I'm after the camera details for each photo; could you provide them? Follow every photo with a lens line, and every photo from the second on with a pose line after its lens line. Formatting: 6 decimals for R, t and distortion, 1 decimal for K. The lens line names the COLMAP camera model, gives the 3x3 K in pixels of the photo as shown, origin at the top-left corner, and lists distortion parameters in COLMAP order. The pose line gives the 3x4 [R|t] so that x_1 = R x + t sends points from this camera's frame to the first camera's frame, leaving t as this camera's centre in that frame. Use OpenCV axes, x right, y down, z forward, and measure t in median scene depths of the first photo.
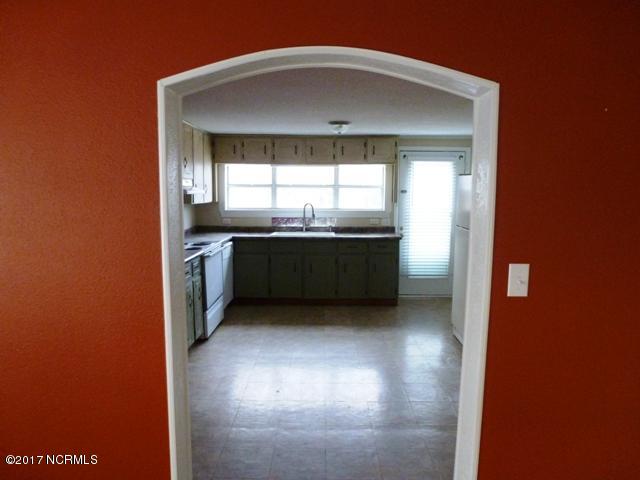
lens RADIAL K [[460.0, 0, 320.0], [0, 460.0, 240.0], [0, 0, 1]] dist [-0.063369, 0.024730]
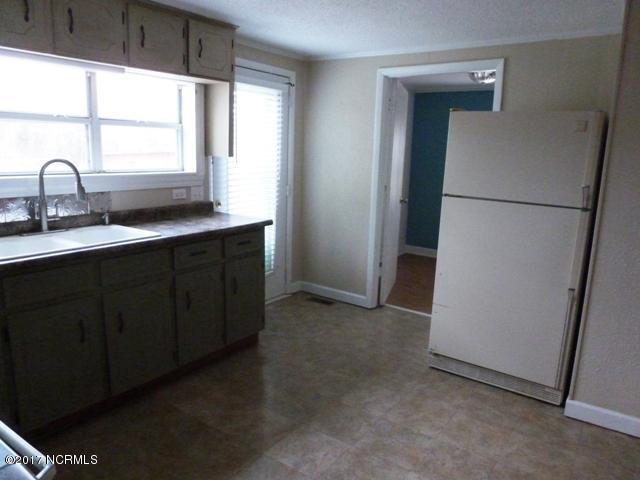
lens RADIAL K [[460.0, 0, 320.0], [0, 460.0, 240.0], [0, 0, 1]] dist [-0.063369, 0.024730]
pose [[0.567440, -0.144045, 0.810718, -0.224848], [0.064770, 0.989337, 0.130448, -0.048614], [-0.820863, -0.021511, 0.570719, 0.606781]]
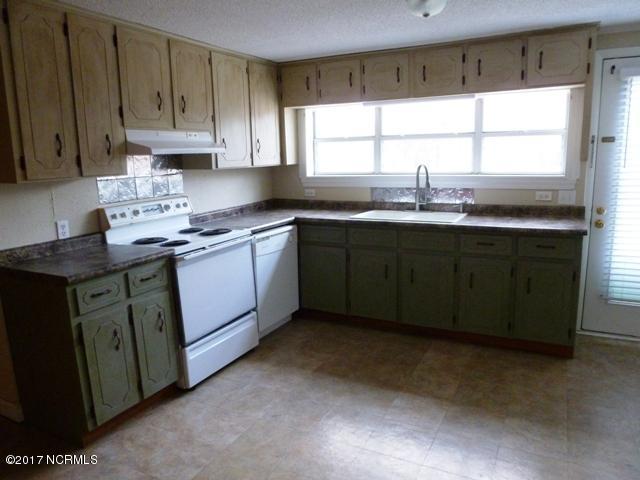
lens RADIAL K [[460.0, 0, 320.0], [0, 460.0, 240.0], [0, 0, 1]] dist [-0.063369, 0.024730]
pose [[0.889914, 0.055407, -0.452750, 0.134665], [-0.017324, 0.995984, 0.087837, -0.032540], [0.455799, -0.070324, 0.887300, 0.410198]]
